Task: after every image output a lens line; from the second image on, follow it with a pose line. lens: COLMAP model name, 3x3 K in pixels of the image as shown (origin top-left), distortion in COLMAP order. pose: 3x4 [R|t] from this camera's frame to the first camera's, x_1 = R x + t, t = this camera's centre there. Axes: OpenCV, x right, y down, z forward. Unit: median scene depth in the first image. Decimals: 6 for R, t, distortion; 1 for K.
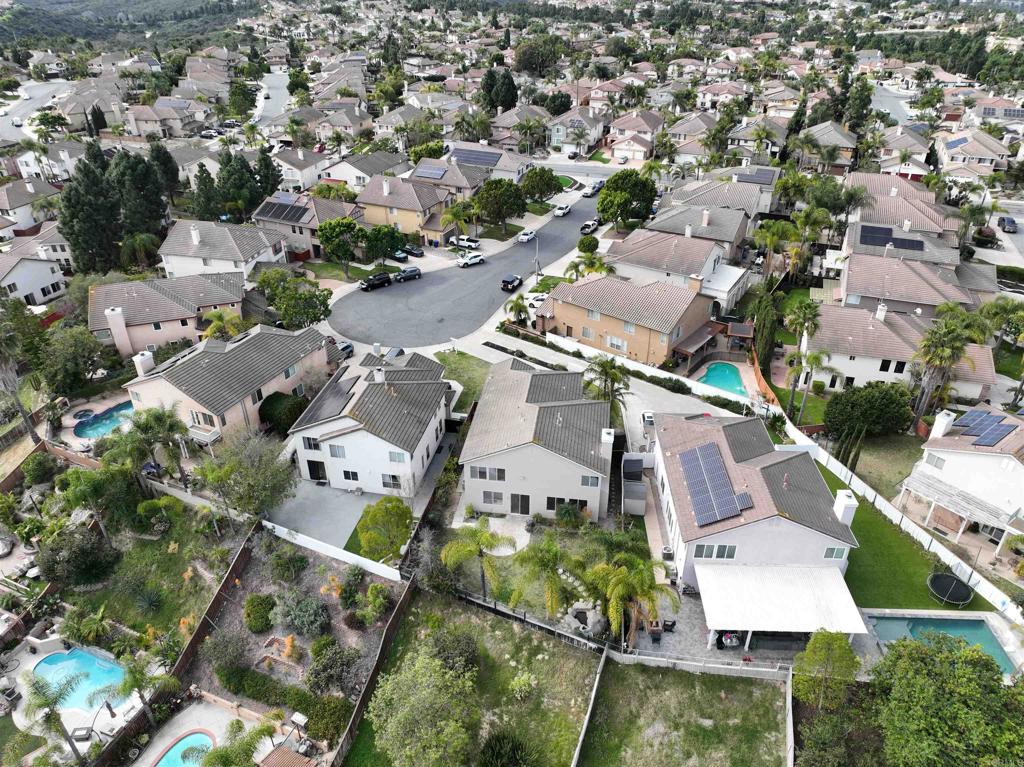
lens RADIAL K [[721.2, 0, 512.0], [0, 721.2, 383.5], [0, 0, 1]] dist [-0.003764, 0.019175]
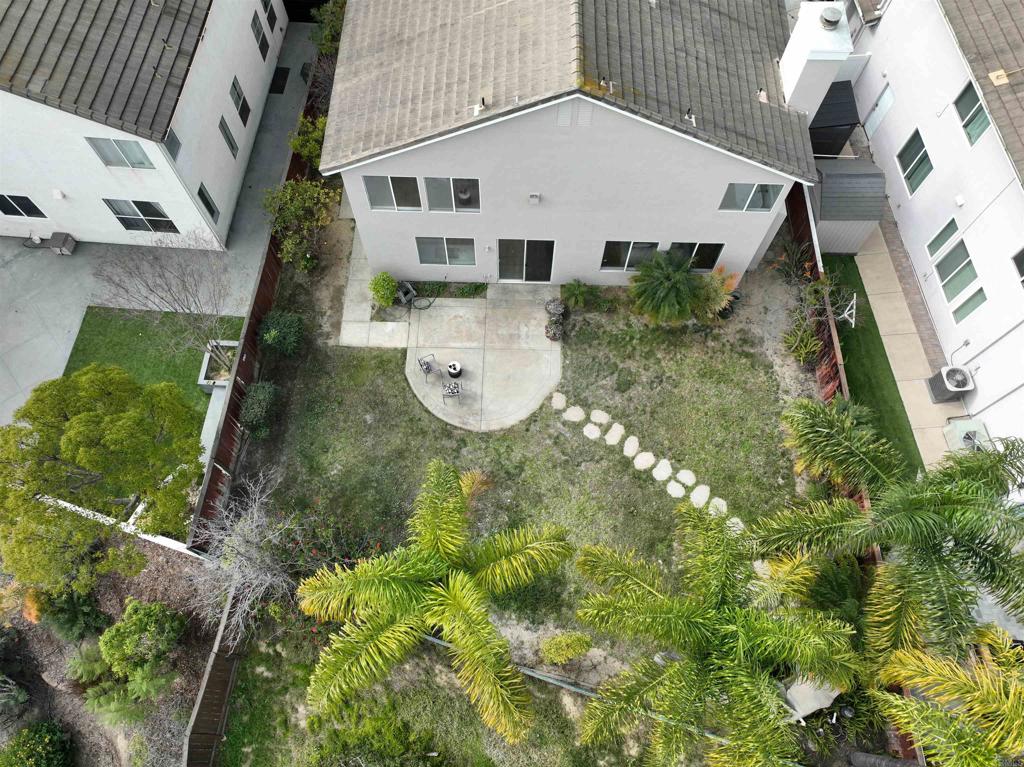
lens RADIAL K [[721.2, 0, 512.0], [0, 721.2, 383.5], [0, 0, 1]] dist [-0.003764, 0.019175]
pose [[0.992950, -0.105028, 0.054953, -0.018842], [0.054841, 0.818040, 0.572541, 0.013700], [-0.105087, -0.565491, 0.818032, 0.615366]]
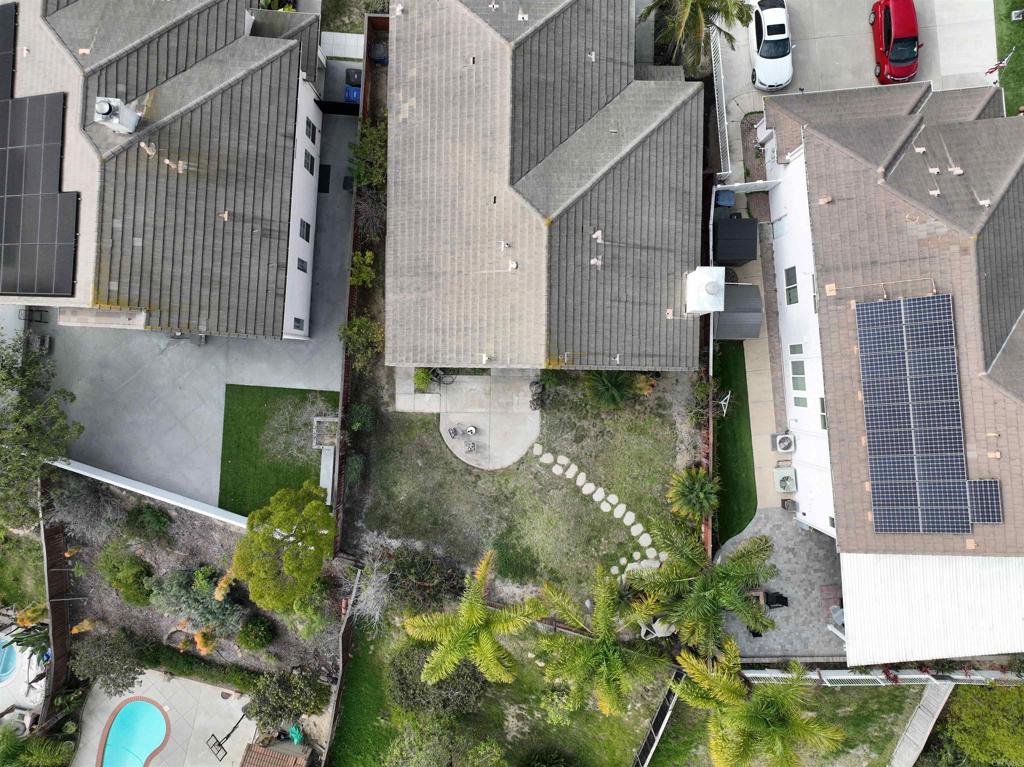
lens RADIAL K [[721.2, 0, 512.0], [0, 721.2, 383.5], [0, 0, 1]] dist [-0.003764, 0.019175]
pose [[0.992135, -0.125135, 0.003045, 0.004168], [0.060666, 0.501981, 0.862748, -0.252415], [-0.109489, -0.855778, 0.505625, 0.653391]]
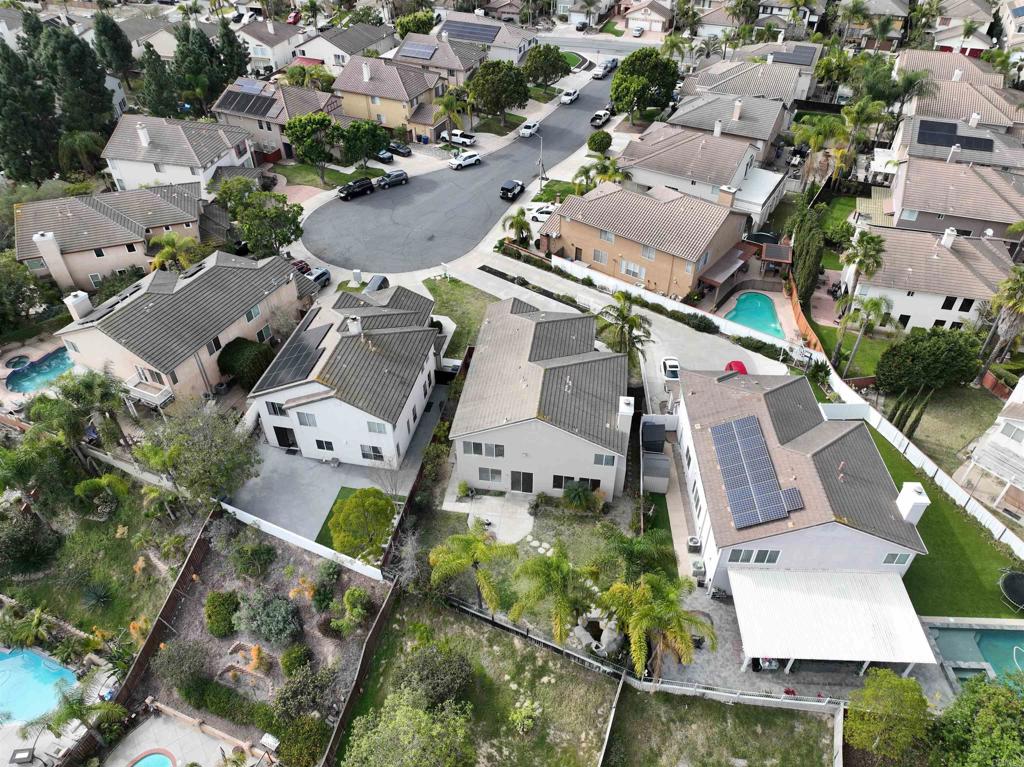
lens RADIAL K [[721.2, 0, 512.0], [0, 721.2, 383.5], [0, 0, 1]] dist [-0.003764, 0.019175]
pose [[0.999996, -0.002225, -0.001914, 0.001239], [0.002508, 0.986512, 0.163670, -0.080057], [0.001525, -0.163674, 0.986513, 0.156225]]
